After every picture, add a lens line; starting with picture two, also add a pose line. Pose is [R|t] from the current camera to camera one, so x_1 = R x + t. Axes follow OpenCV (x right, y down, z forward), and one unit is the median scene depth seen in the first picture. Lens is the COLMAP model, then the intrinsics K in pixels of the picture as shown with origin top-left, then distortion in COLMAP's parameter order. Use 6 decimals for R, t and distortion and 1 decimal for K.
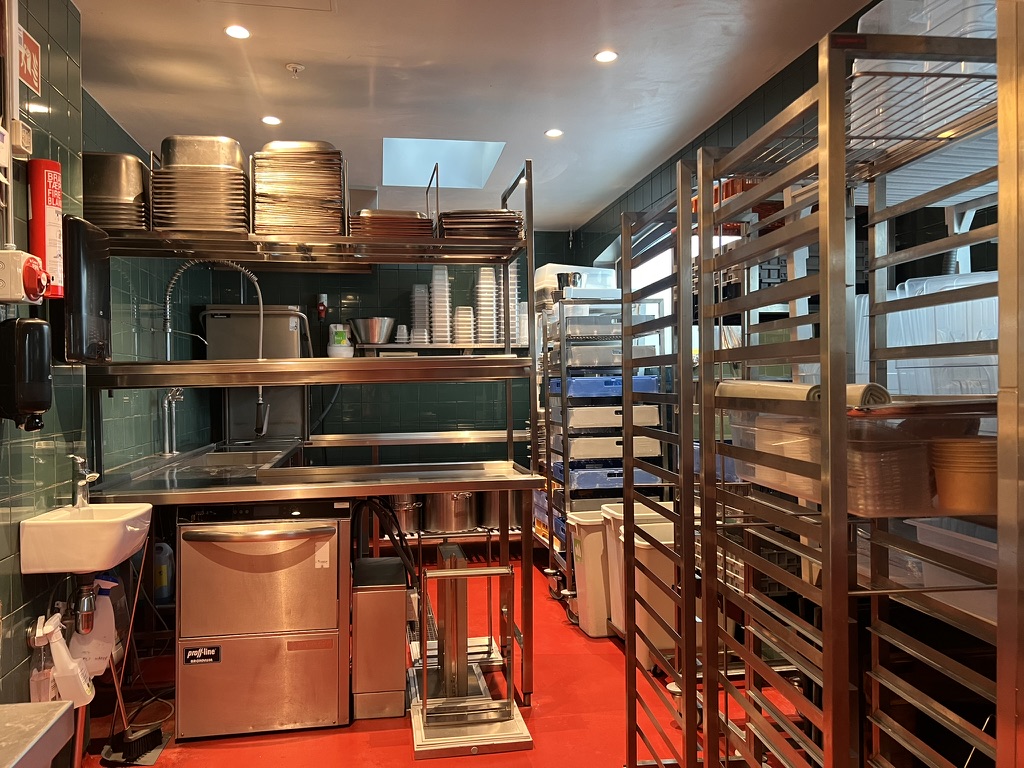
lens RADIAL K [[773.8, 0, 504.9], [0, 773.8, 388.9], [0, 0, 1]] dist [0.067737, -0.086676]
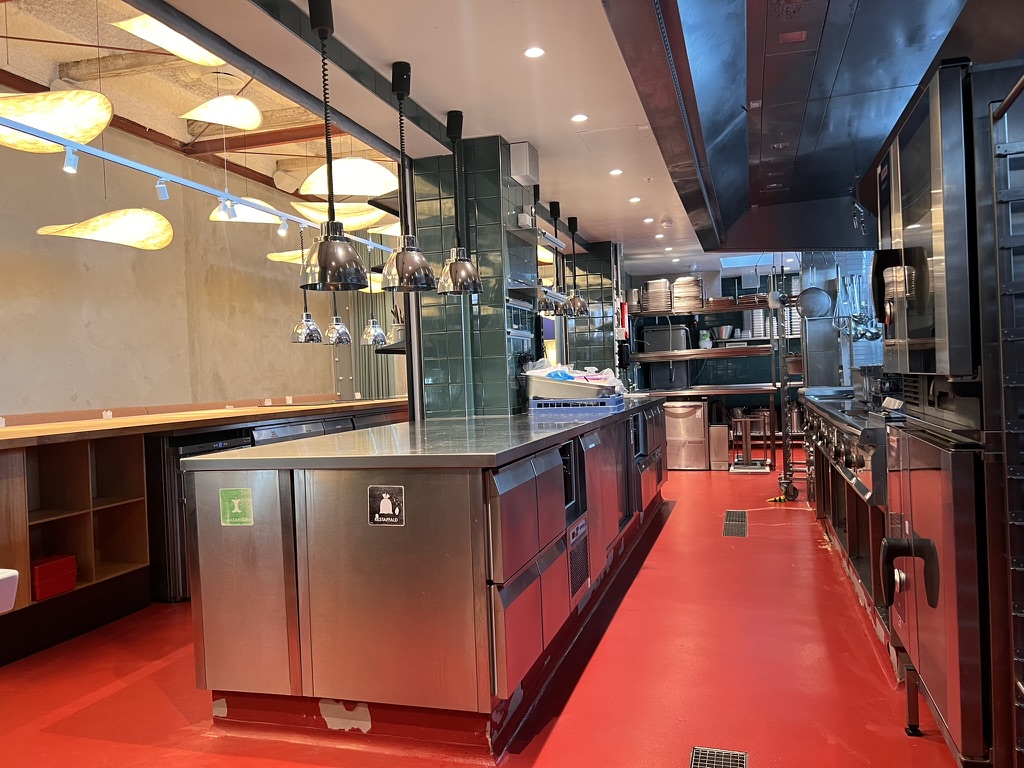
lens RADIAL K [[773.8, 0, 504.9], [0, 773.8, 388.9], [0, 0, 1]] dist [0.067737, -0.086676]
pose [[0.890367, -0.017971, -0.454889, 0.449760], [0.028337, 0.999471, 0.015979, 0.039190], [0.454361, -0.027117, 0.890405, -1.937192]]
